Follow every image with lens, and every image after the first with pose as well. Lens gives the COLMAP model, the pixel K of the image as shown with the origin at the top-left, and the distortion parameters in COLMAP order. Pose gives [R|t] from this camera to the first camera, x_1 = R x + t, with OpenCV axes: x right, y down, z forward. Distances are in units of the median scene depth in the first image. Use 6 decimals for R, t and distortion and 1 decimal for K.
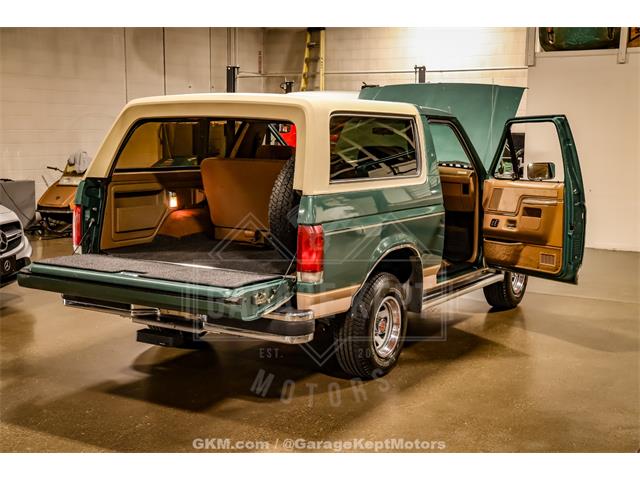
lens RADIAL K [[856.0, 0, 321.3], [0, 856.0, 239.7], [0, 0, 1]] dist [0.141738, 0.055683]
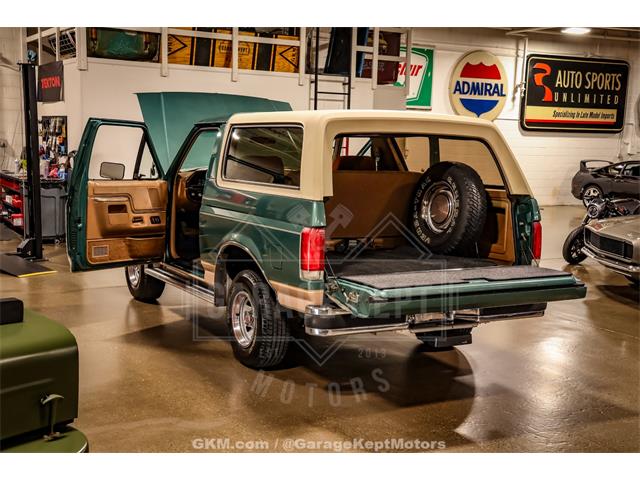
lens RADIAL K [[856.0, 0, 321.3], [0, 856.0, 239.7], [0, 0, 1]] dist [0.141738, 0.055683]
pose [[0.489833, -0.097681, 0.866327, -1.060265], [0.091370, 0.993983, 0.060413, -0.077409], [-0.867015, 0.049564, 0.495811, 0.537682]]
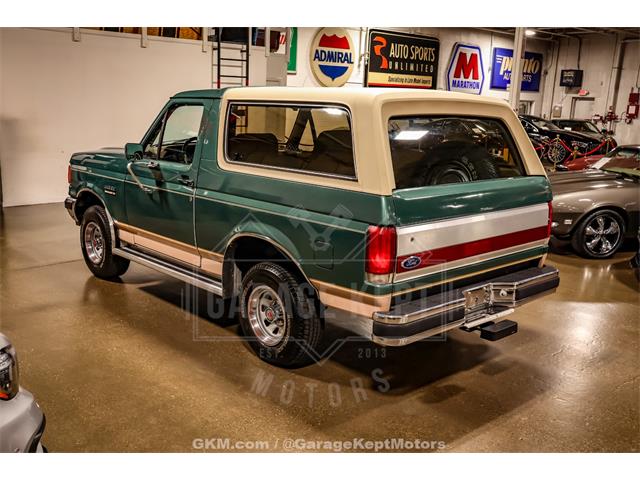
lens RADIAL K [[677.0, 0, 320.7], [0, 677.0, 239.0], [0, 0, 1]] dist [-0.024730, 0.000612]
pose [[0.272735, -0.197275, 0.941647, -0.899022], [0.095892, 0.979452, 0.177422, -0.140416], [-0.957298, 0.041908, 0.286048, 0.857112]]
